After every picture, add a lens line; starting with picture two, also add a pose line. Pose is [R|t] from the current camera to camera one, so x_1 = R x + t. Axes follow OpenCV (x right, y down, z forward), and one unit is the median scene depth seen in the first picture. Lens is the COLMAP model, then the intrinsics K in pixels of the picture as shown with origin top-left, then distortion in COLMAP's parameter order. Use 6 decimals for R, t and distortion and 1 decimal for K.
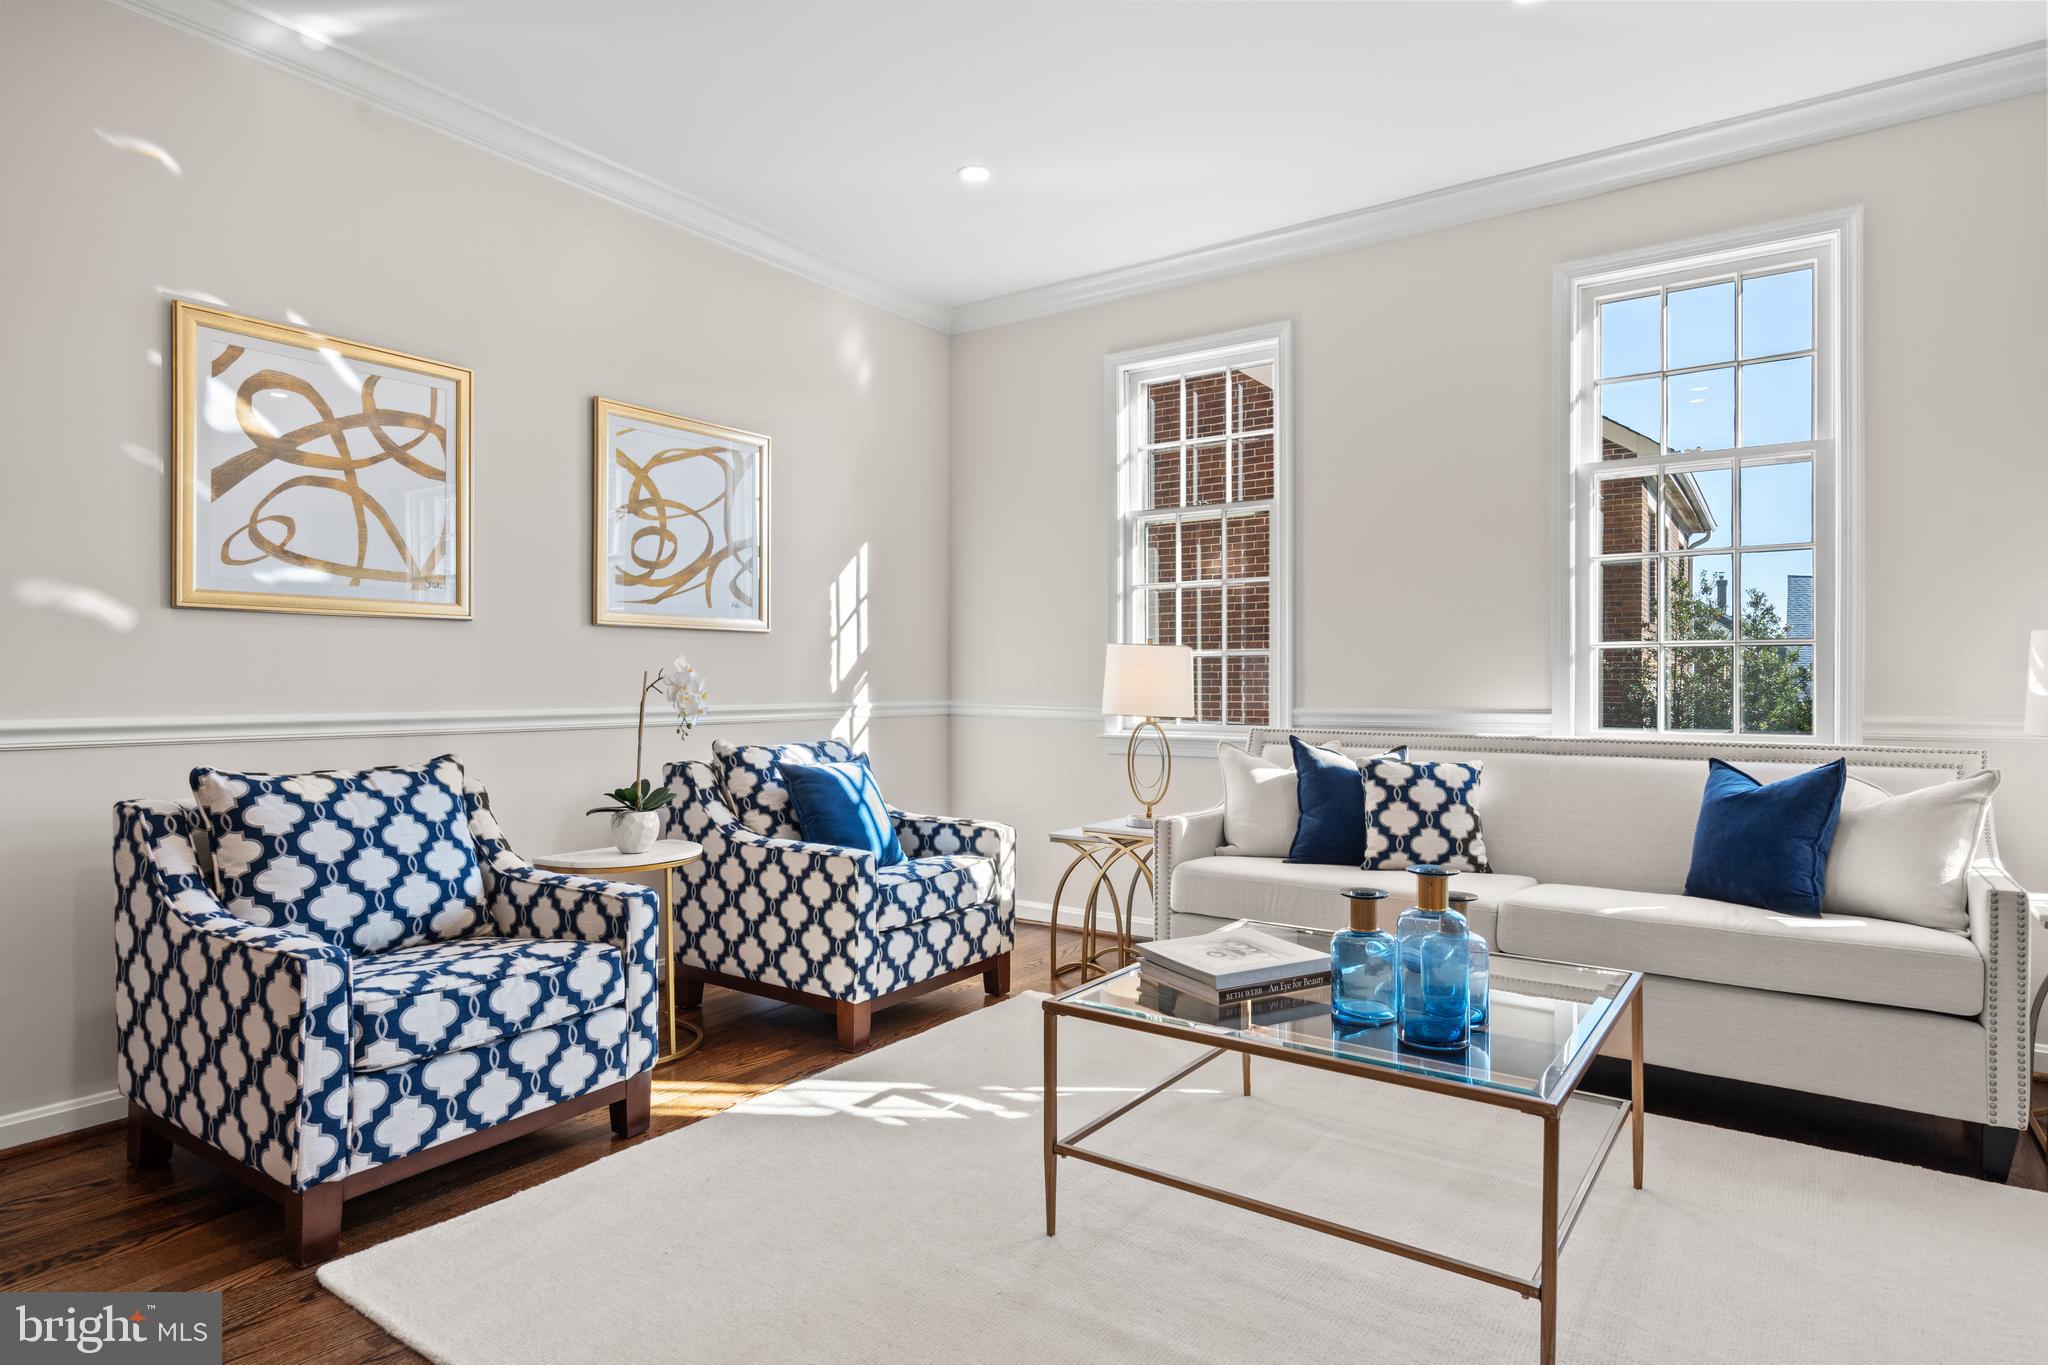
lens RADIAL K [[1129.8, 0, 1013.9], [0, 1129.8, 677.3], [0, 0, 1]] dist [0.003751, -0.001863]
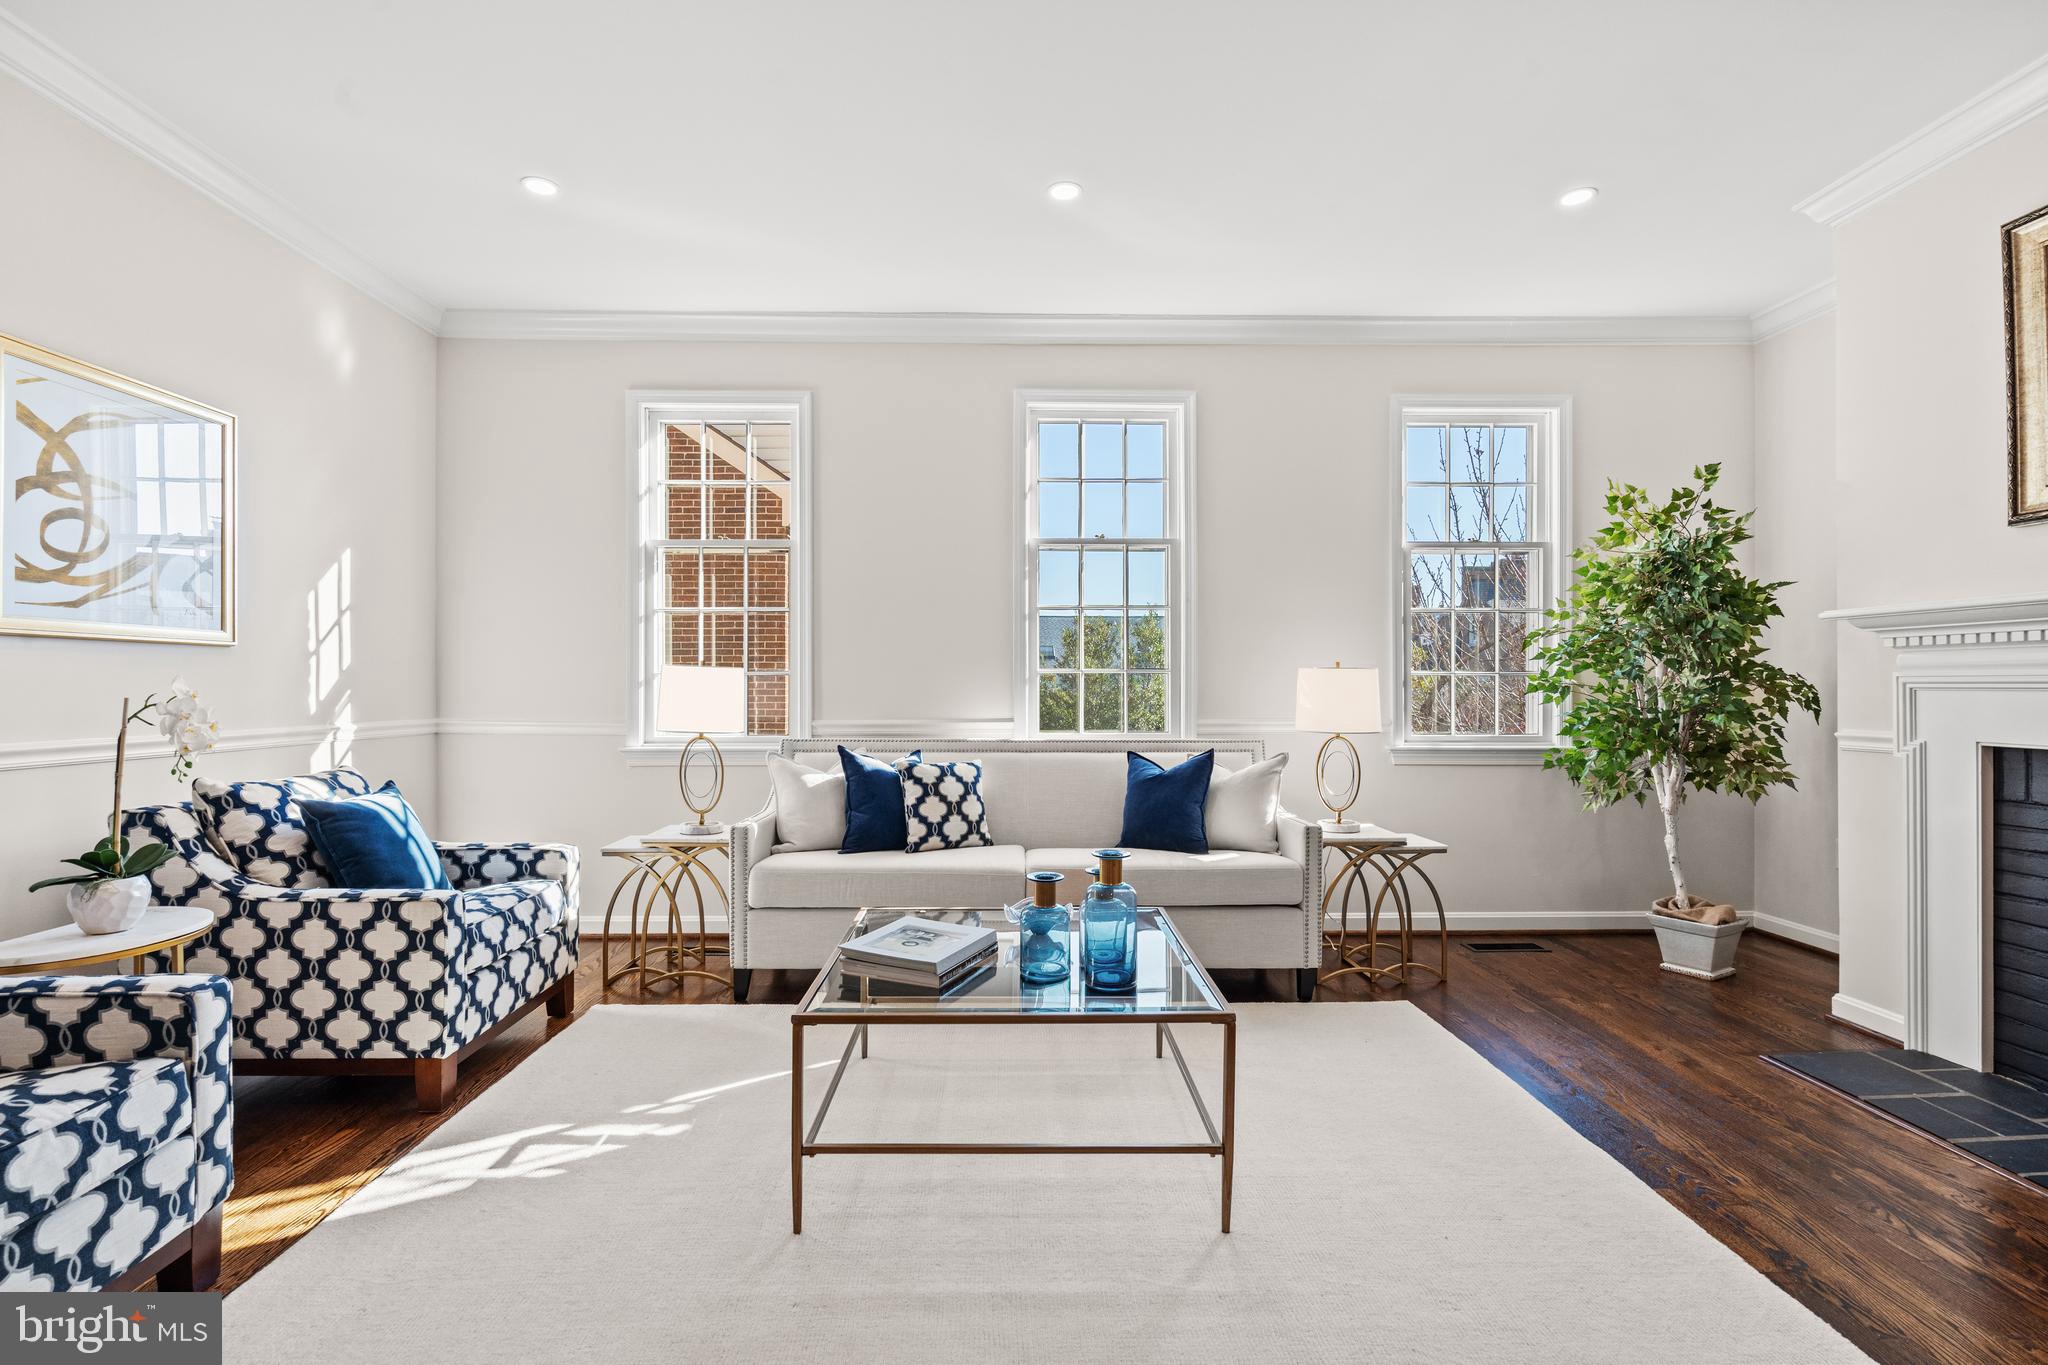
lens RADIAL K [[935.2, 0, 1012.4], [0, 935.2, 689.2], [0, 0, 1]] dist [-0.008784, 0.003721]
pose [[0.804218, -0.003293, 0.594326, -0.205859], [-0.000690, 0.999979, 0.006475, -0.015166], [-0.594334, -0.005617, 0.804198, 0.112253]]
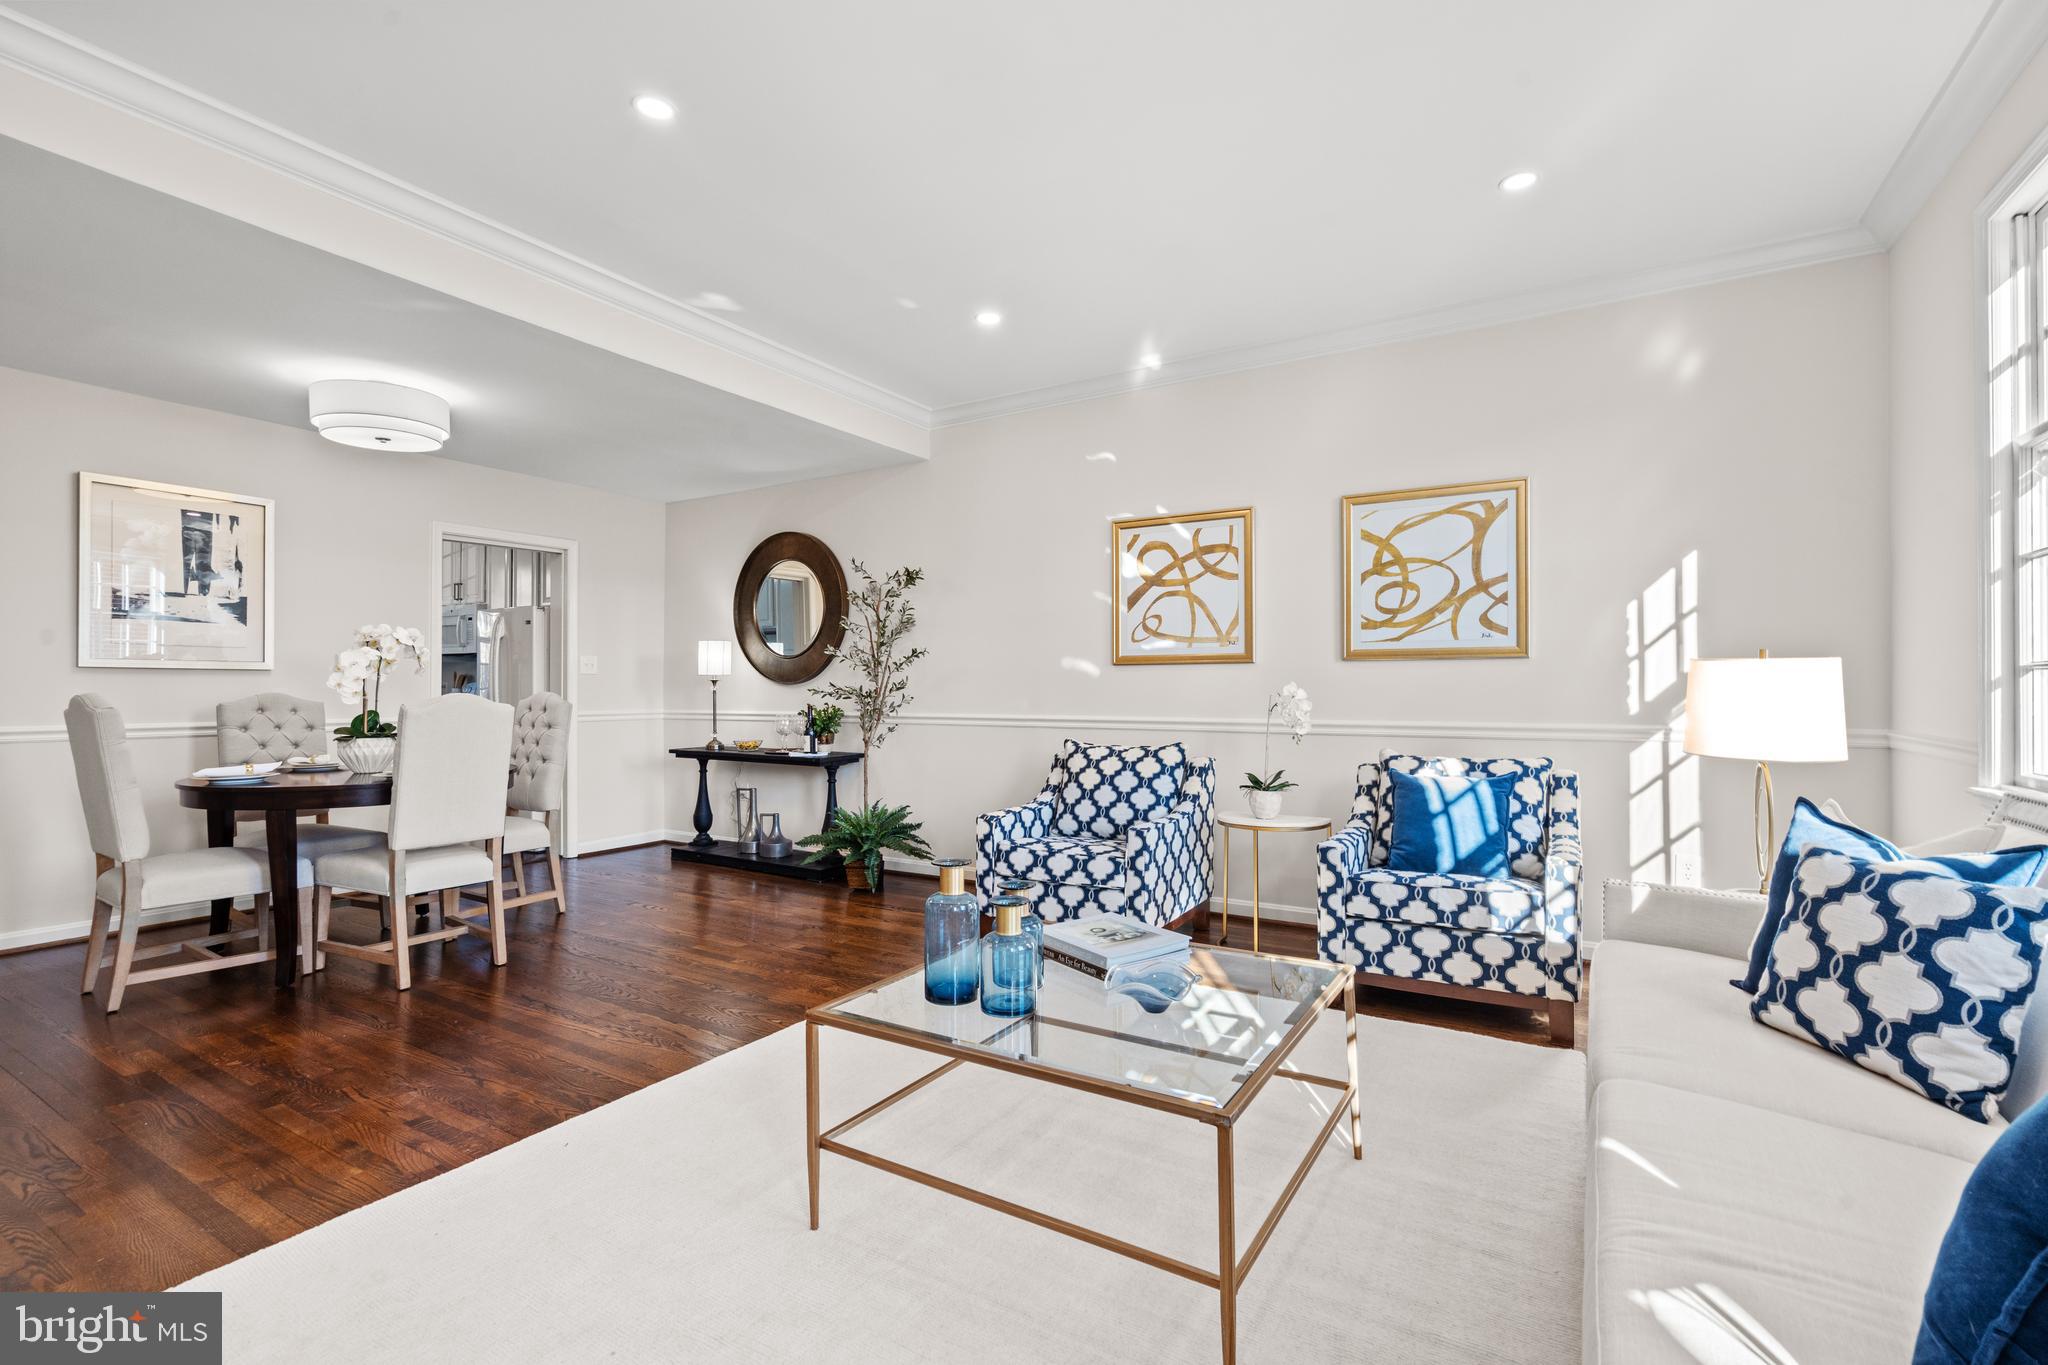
lens RADIAL K [[935.2, 0, 1005.5], [0, 935.2, 682.0], [0, 0, 1]] dist [-0.008784, 0.003721]
pose [[0.059968, -0.009543, -0.998155, 0.814732], [0.003922, 0.999949, -0.009325, -0.012017], [0.998193, -0.003355, 0.060003, 0.562421]]
